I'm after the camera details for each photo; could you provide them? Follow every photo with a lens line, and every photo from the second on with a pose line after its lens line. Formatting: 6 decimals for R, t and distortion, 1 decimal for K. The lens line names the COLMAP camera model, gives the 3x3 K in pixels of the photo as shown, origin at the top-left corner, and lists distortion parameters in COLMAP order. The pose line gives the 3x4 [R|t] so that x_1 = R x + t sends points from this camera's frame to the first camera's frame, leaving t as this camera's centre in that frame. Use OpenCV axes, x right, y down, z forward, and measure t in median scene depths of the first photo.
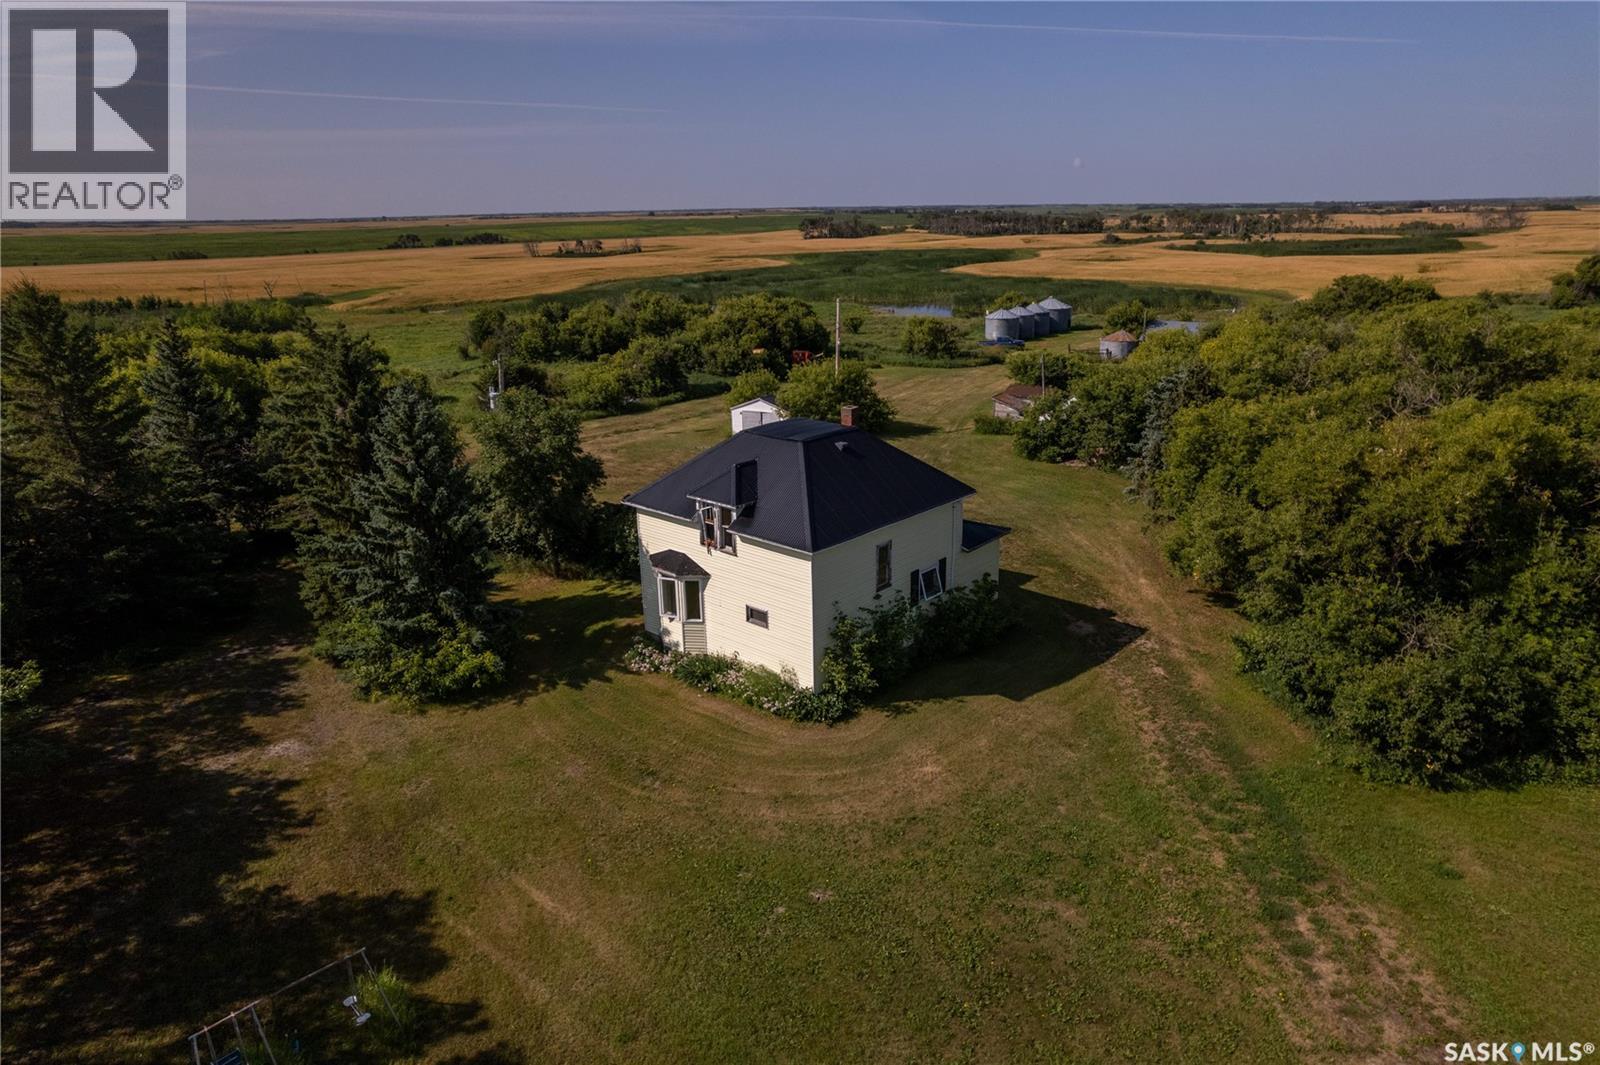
lens RADIAL K [[1025.1, 0, 804.5], [0, 1025.1, 534.5], [0, 0, 1]] dist [-0.079356, 0.091863]
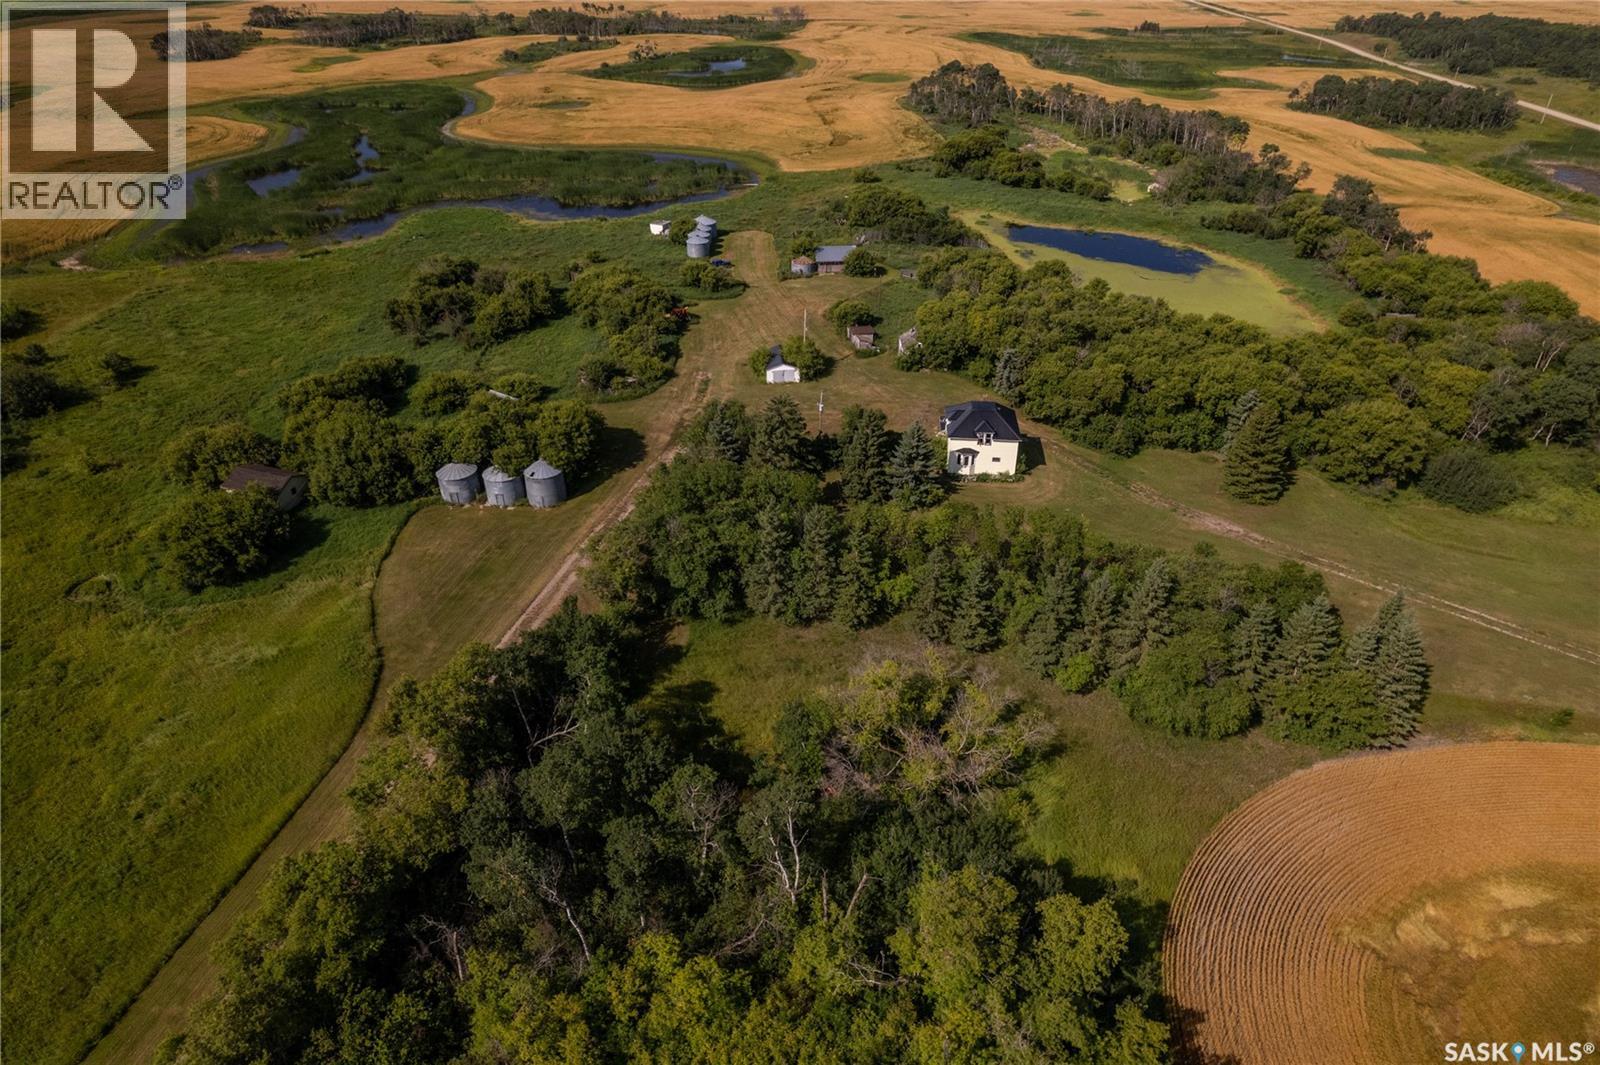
lens RADIAL K [[1025.1, 0, 804.5], [0, 1025.1, 534.5], [0, 0, 1]] dist [-0.079356, 0.091863]
pose [[0.792936, -0.292295, 0.534618, -2.607093], [0.165908, 0.947845, 0.272149, -0.773003], [-0.586283, -0.127099, 0.800074, -1.571422]]
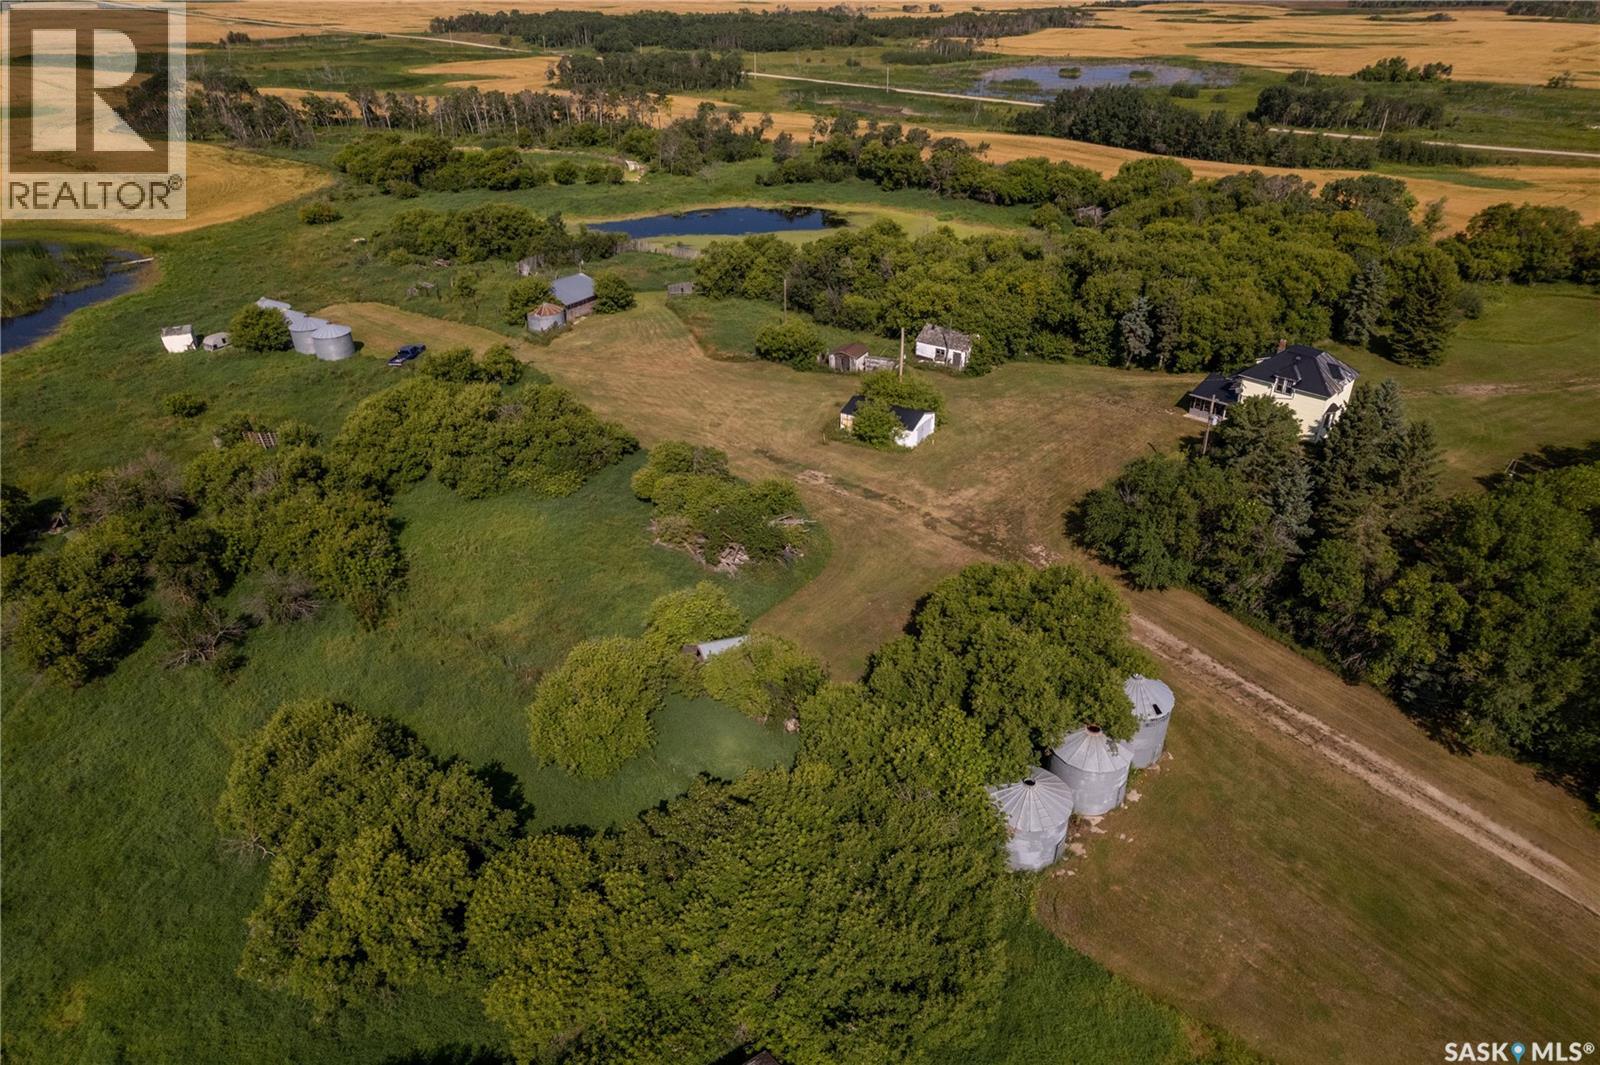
lens RADIAL K [[1025.1, 0, 804.5], [0, 1025.1, 534.5], [0, 0, 1]] dist [-0.079356, 0.091863]
pose [[0.021230, -0.476910, 0.878696, -2.827601], [0.308299, 0.839186, 0.448017, -1.403203], [-0.951052, 0.261390, 0.164847, 2.053404]]
